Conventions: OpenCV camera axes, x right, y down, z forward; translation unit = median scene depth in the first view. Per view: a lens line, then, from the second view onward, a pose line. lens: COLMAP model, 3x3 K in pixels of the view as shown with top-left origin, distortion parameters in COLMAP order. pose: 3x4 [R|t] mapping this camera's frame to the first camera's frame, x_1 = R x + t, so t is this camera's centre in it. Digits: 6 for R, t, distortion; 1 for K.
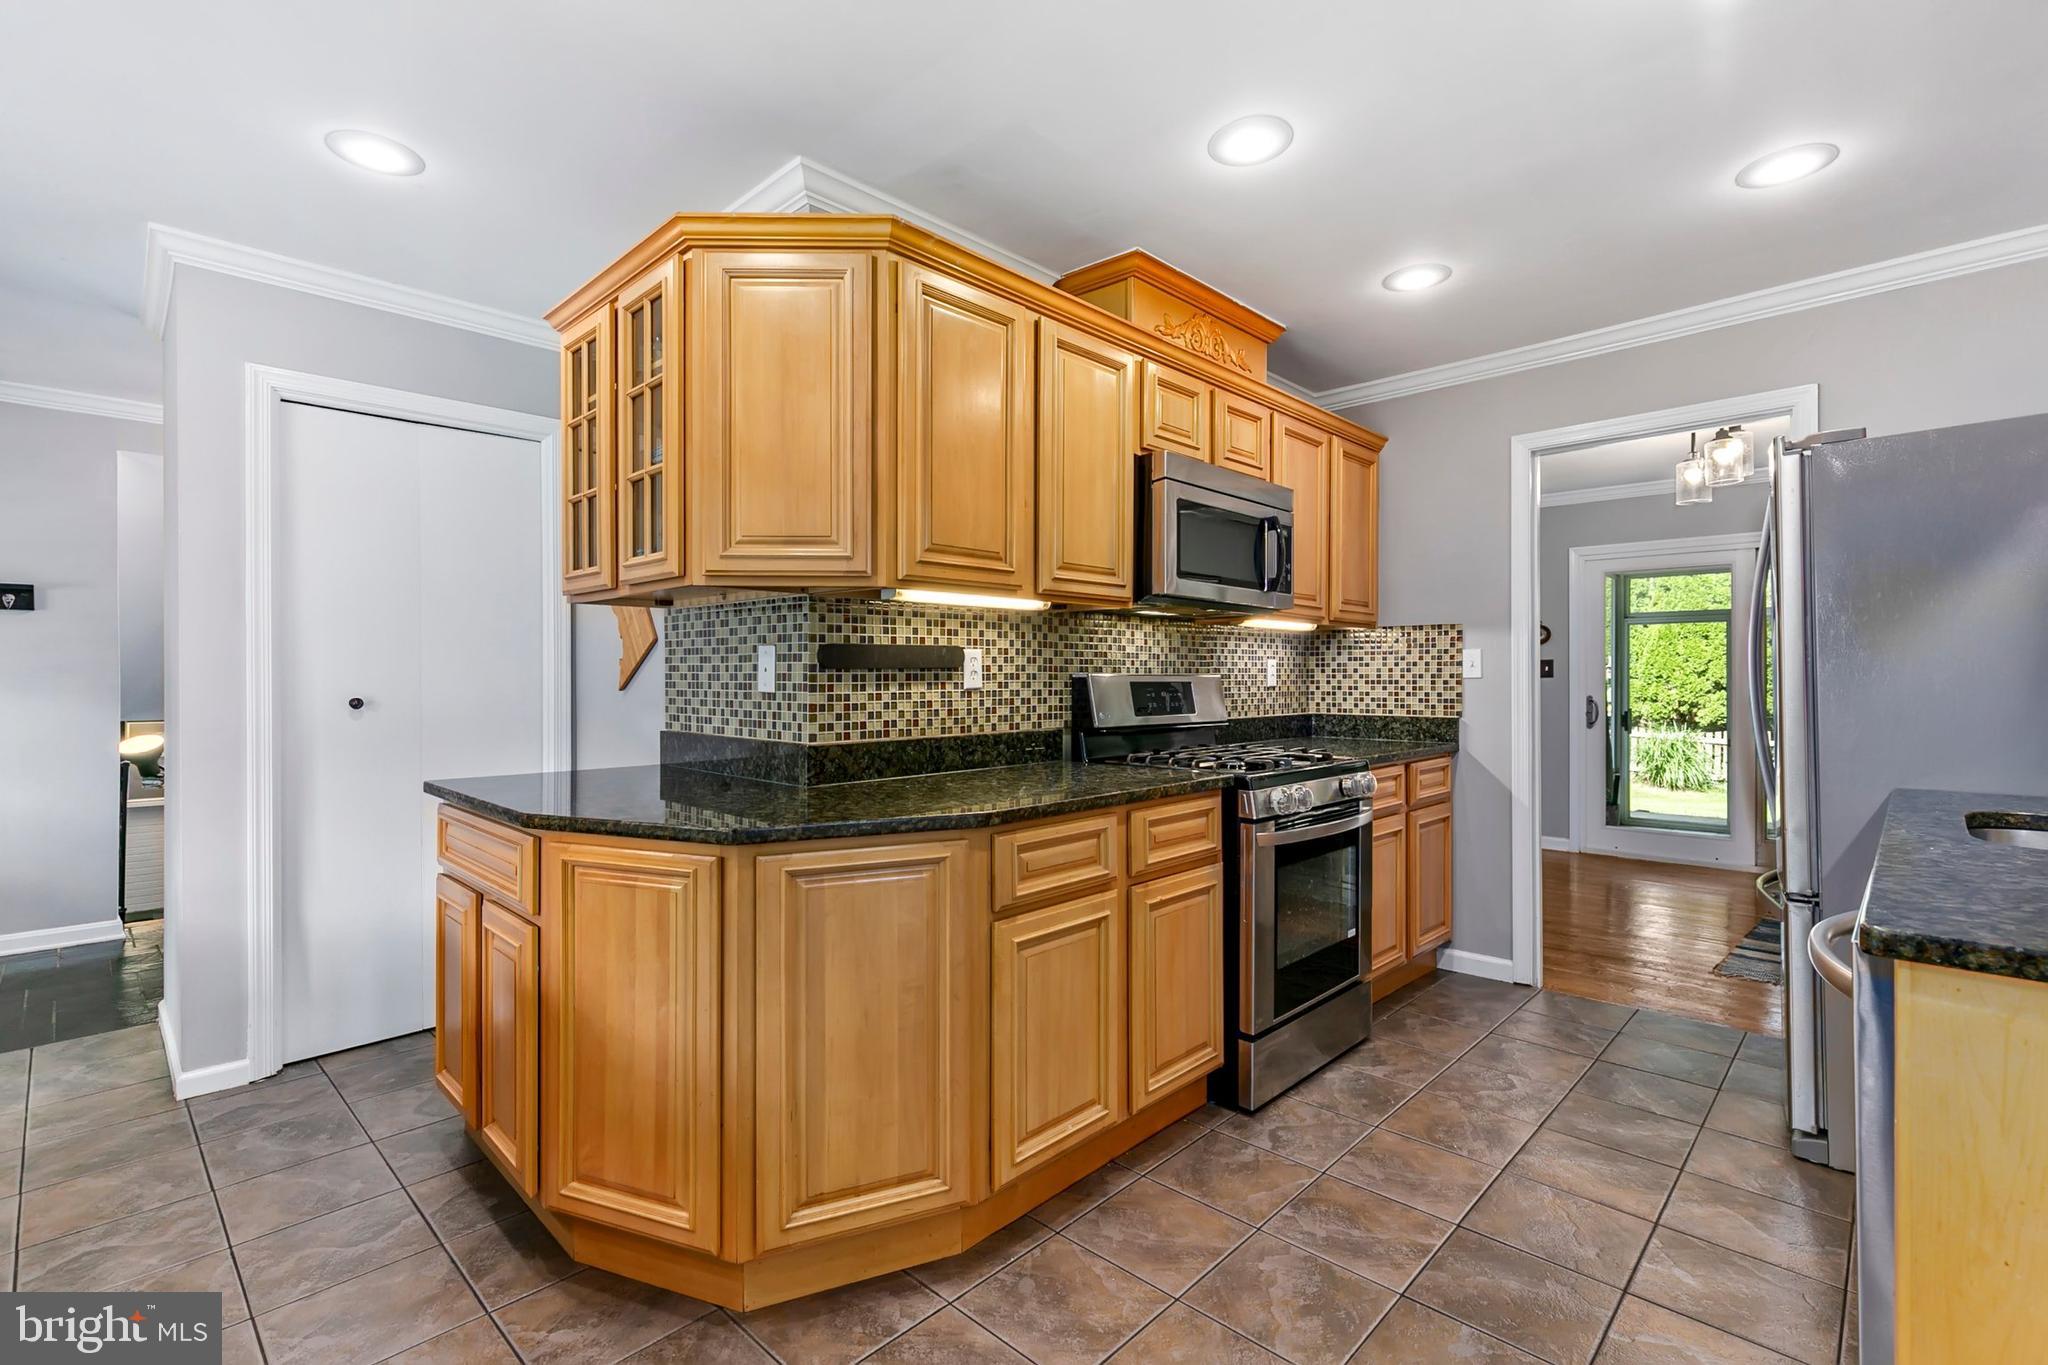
lens RADIAL K [[920.9, 0, 1019.9], [0, 920.9, 678.9], [0, 0, 1]] dist [0.006414, -0.002190]
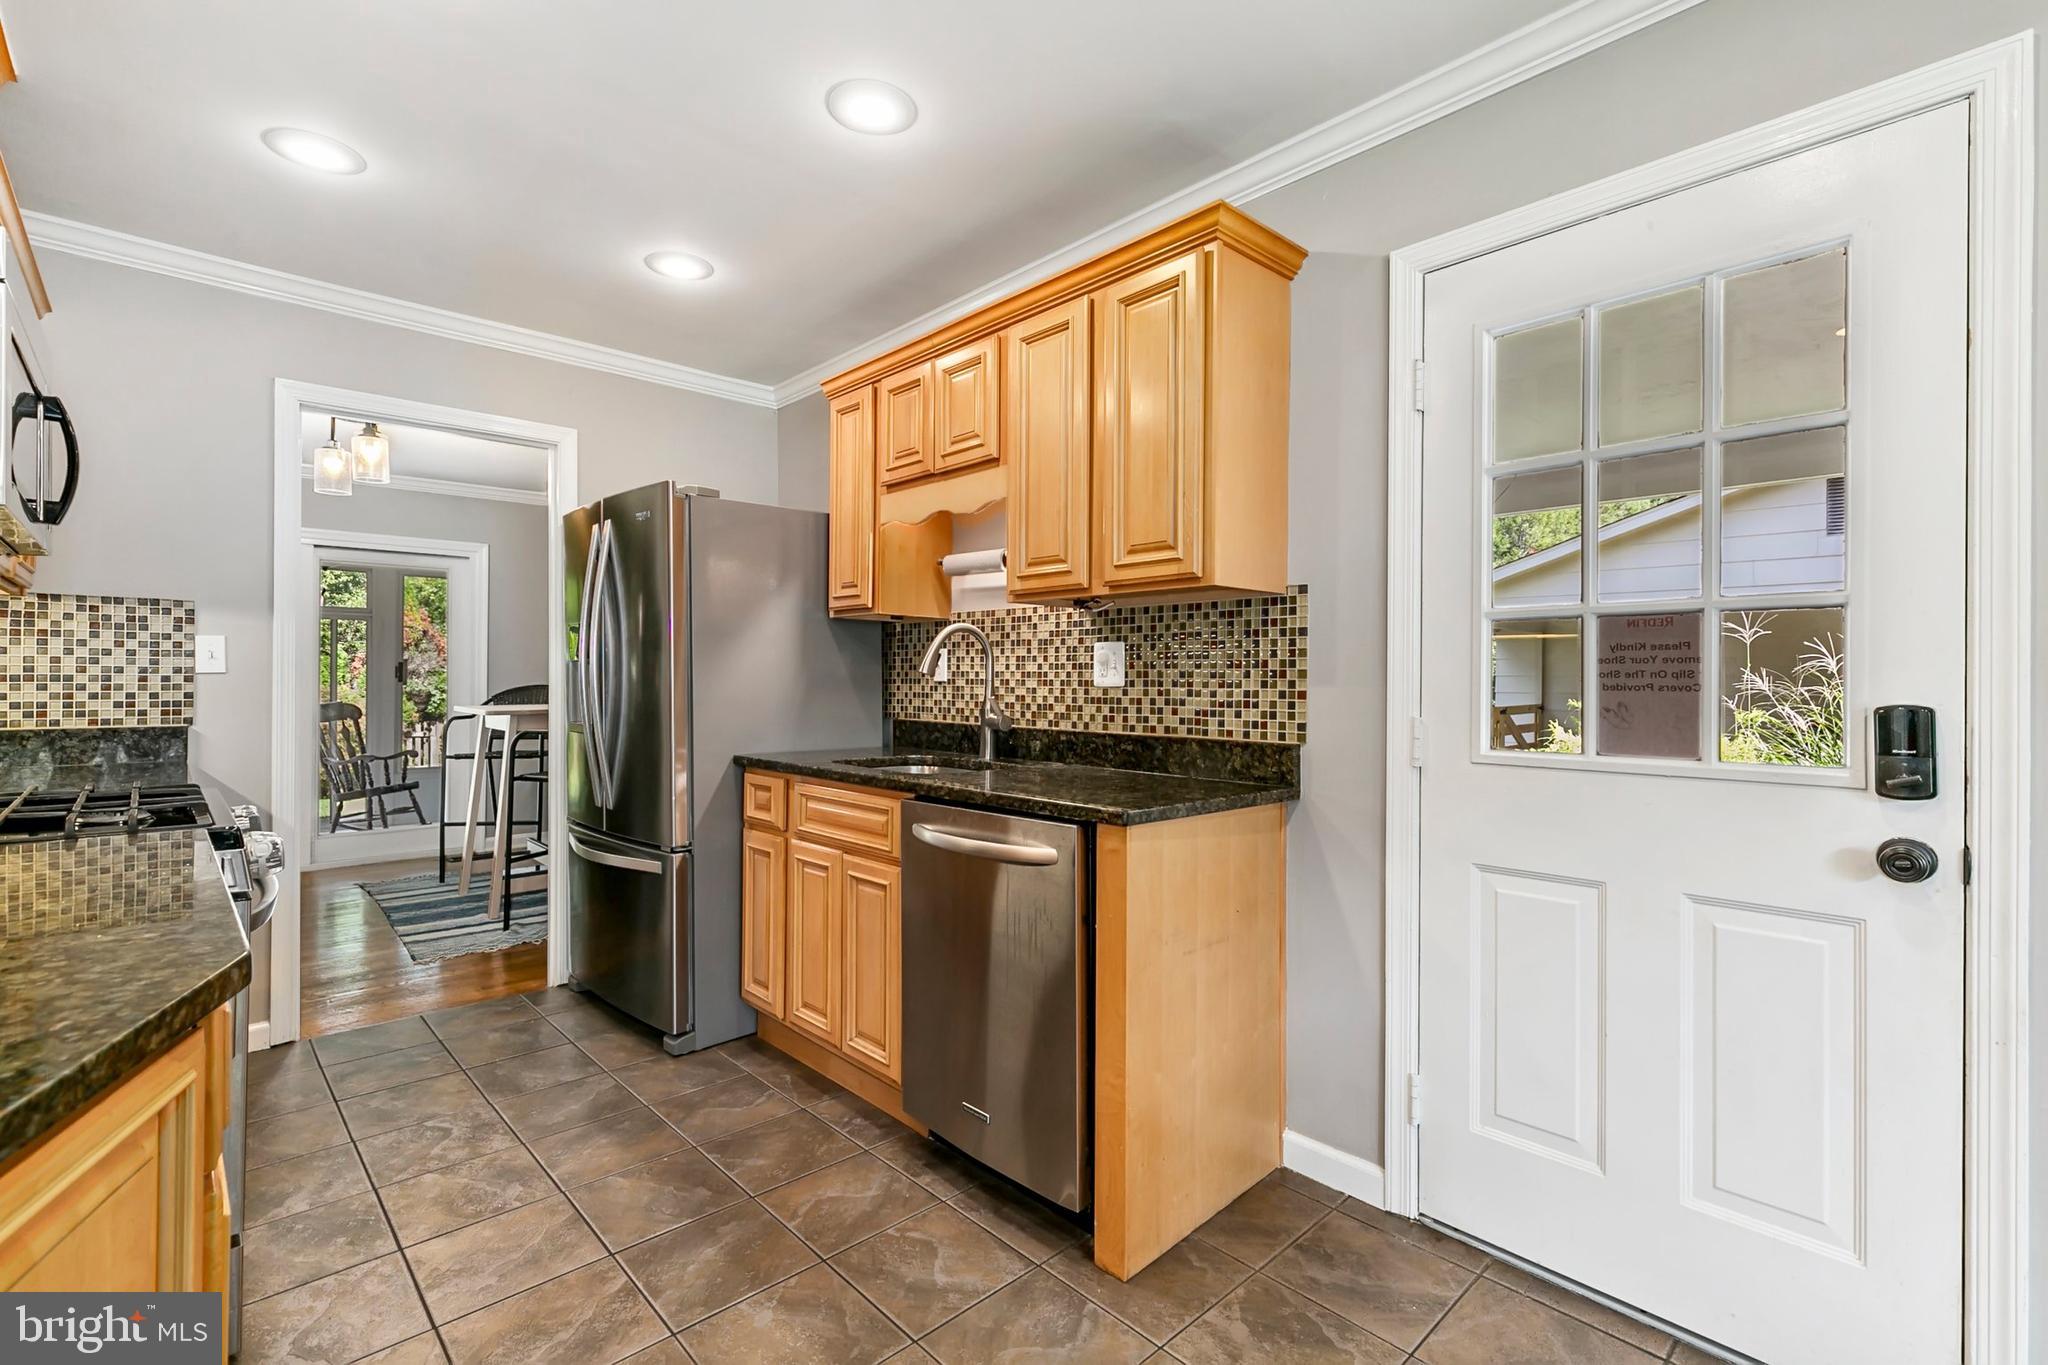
lens RADIAL K [[920.9, 0, 1018.5], [0, 920.9, 679.7], [0, 0, 1]] dist [0.006414, -0.002190]
pose [[0.050780, 0.001729, 0.998708, -0.353985], [-0.004633, 0.999988, -0.001496, 0.003695], [-0.998699, -0.004551, 0.050787, 0.427924]]
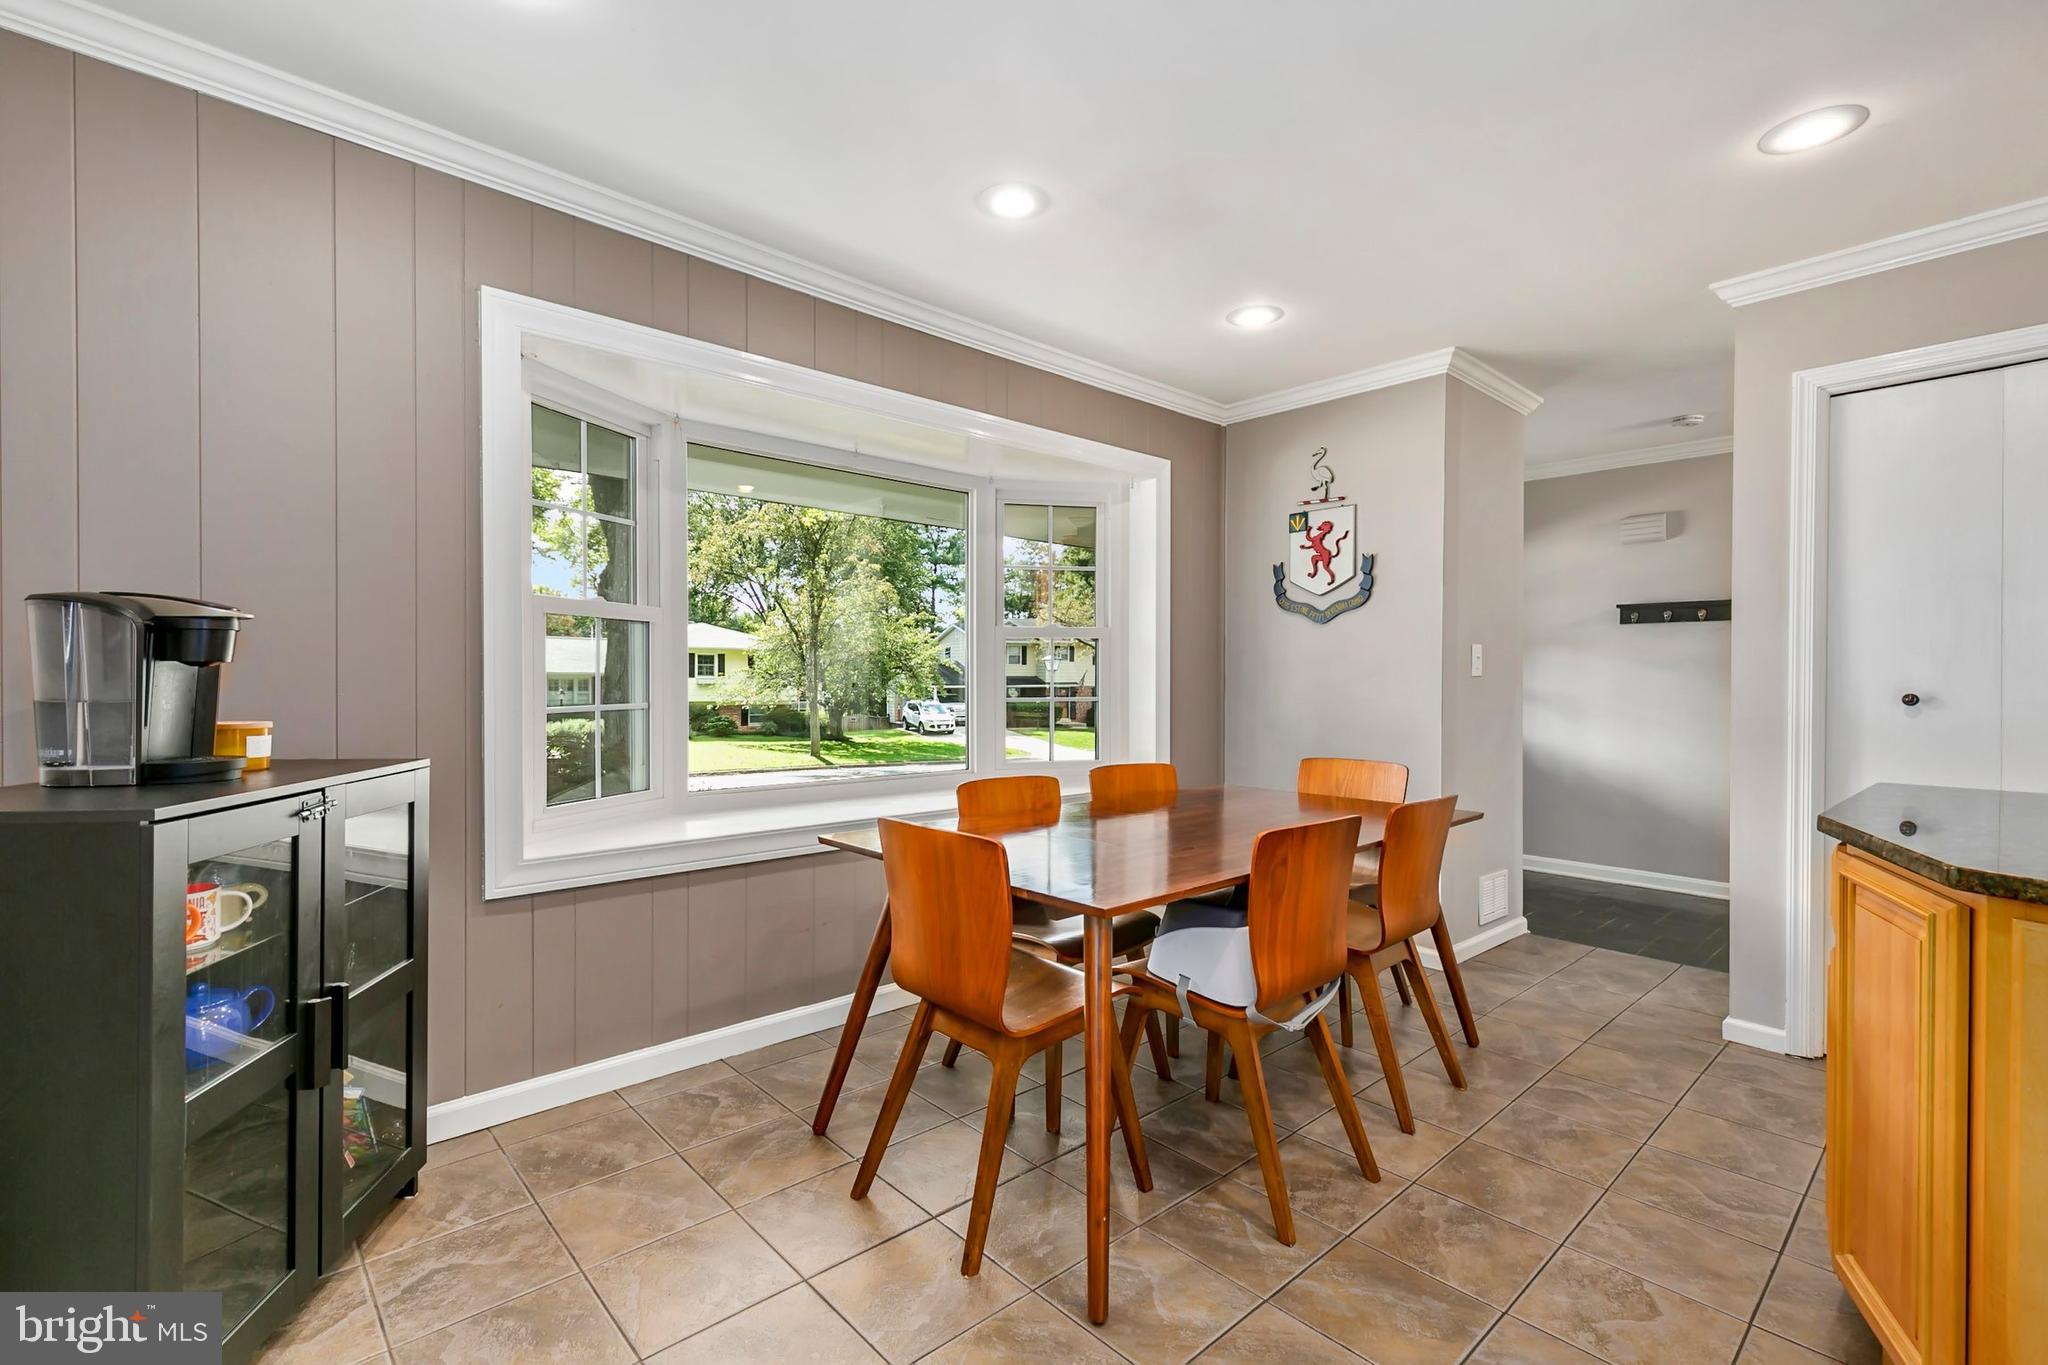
lens RADIAL K [[920.9, 0, 1025.8], [0, 920.9, 692.5], [0, 0, 1]] dist [0.006414, -0.002190]
pose [[-0.065007, 0.015430, -0.997765, 0.284478], [-0.009231, 0.999828, 0.016064, 0.013750], [0.997842, 0.010255, -0.064854, 0.202099]]
